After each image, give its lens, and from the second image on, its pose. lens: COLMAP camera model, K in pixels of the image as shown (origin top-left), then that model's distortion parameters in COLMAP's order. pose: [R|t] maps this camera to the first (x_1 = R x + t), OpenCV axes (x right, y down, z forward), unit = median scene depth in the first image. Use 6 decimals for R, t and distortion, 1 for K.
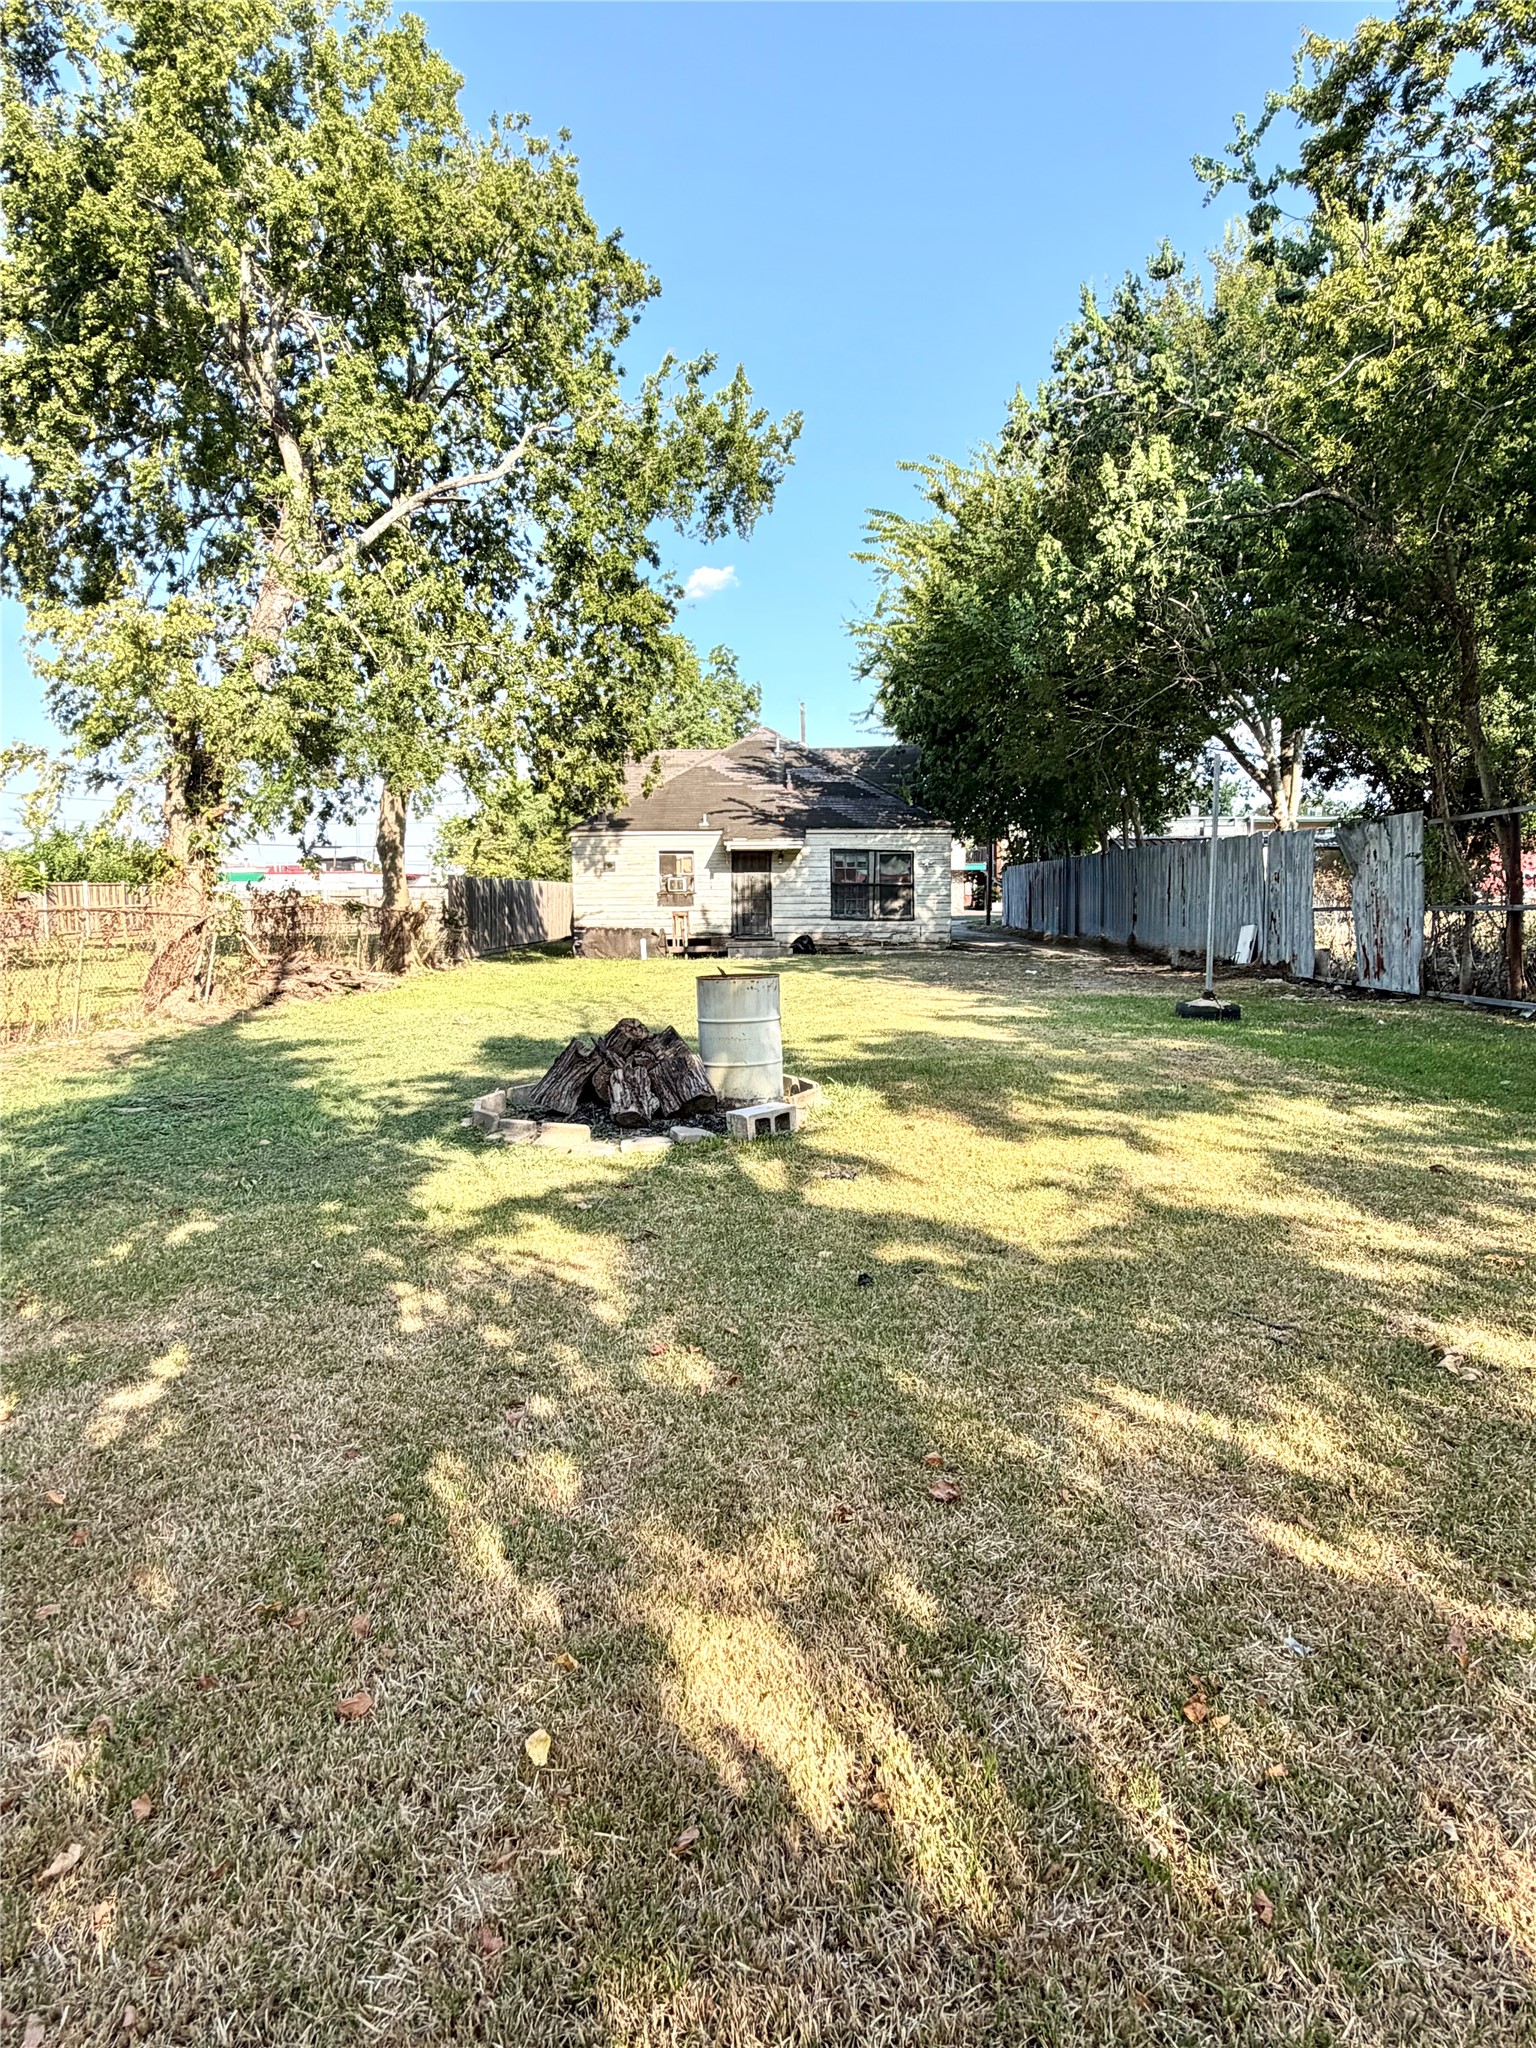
lens RADIAL K [[1180.5, 0, 768.0], [0, 1180.5, 1024.0], [0, 0, 1]] dist [0.003178, 0.000848]
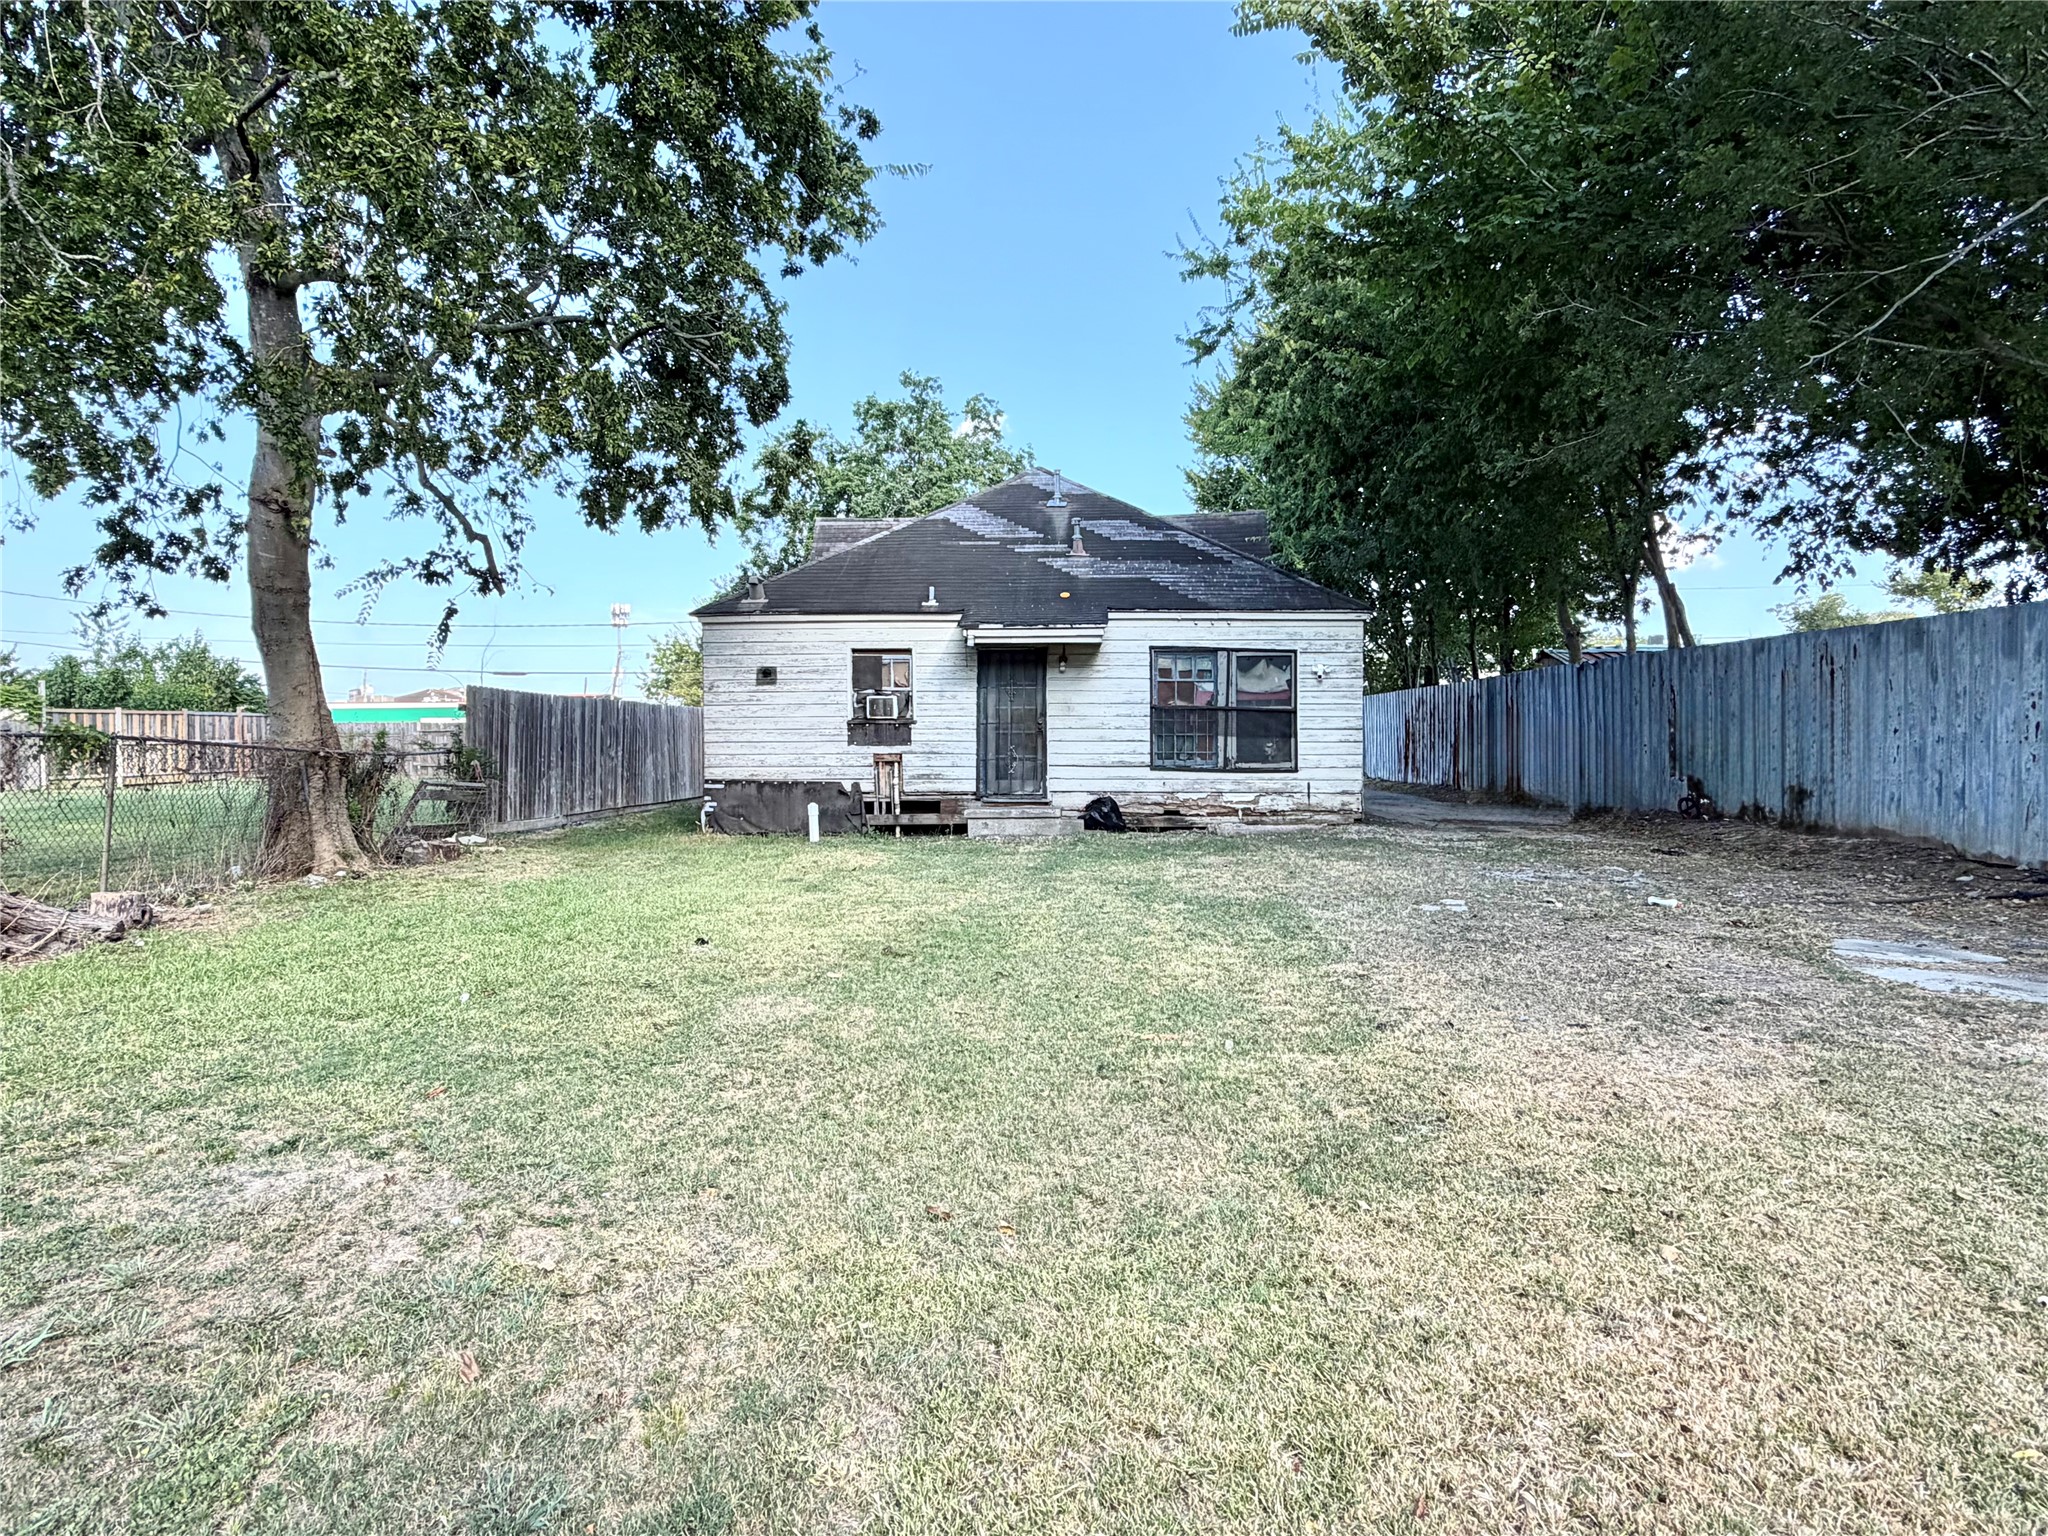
lens RADIAL K [[1180.5, 0, 1024.0], [0, 1180.5, 768.0], [0, 0, 1]] dist [0.003178, 0.000848]
pose [[0.999865, 0.007548, -0.014574, 0.000571], [-0.008689, 0.996762, -0.079941, -0.043187], [0.013923, 0.080057, 0.996693, 0.431865]]
